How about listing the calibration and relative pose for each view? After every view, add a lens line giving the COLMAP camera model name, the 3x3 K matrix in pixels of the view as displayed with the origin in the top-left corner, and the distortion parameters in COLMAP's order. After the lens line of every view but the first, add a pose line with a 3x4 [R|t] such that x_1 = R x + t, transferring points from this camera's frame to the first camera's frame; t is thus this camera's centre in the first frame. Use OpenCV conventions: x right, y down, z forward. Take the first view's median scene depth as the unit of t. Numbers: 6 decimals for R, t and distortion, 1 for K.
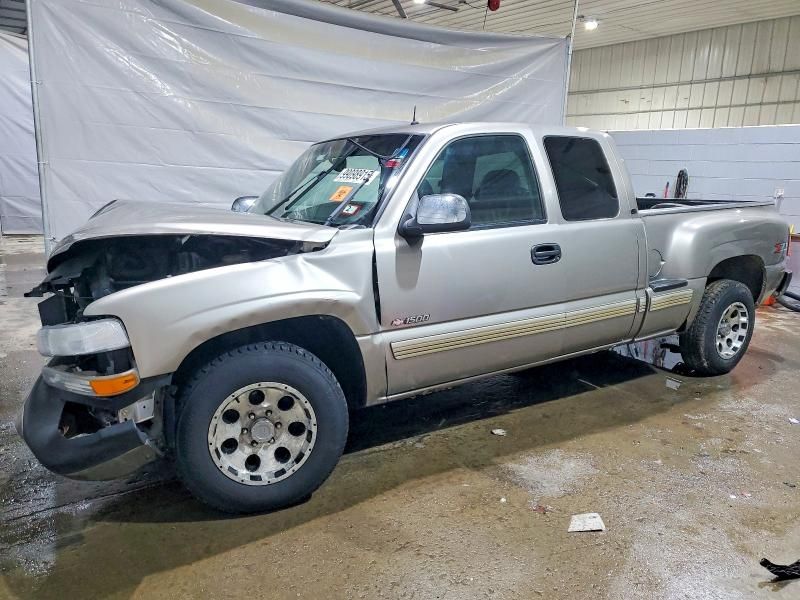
lens RADIAL K [[639.7, 0, 396.1], [0, 639.7, 303.2], [0, 0, 1]] dist [0.004265, -0.000325]
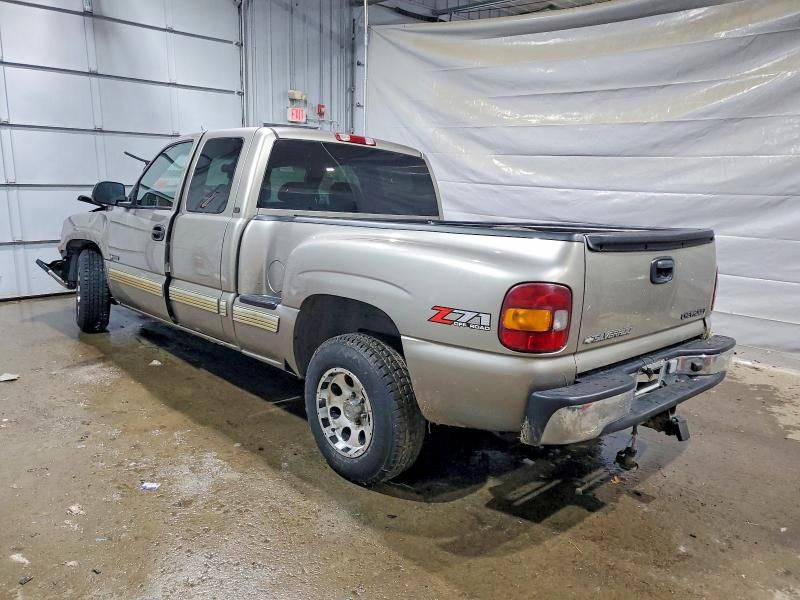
lens RADIAL K [[639.7, 0, 396.1], [0, 639.7, 303.2], [0, 0, 1]] dist [0.004265, -0.000325]
pose [[0.141250, 0.168879, -0.975463, 1.248409], [-0.228301, 0.964340, 0.133894, -0.175922], [0.963290, 0.203786, 0.174769, 1.007496]]
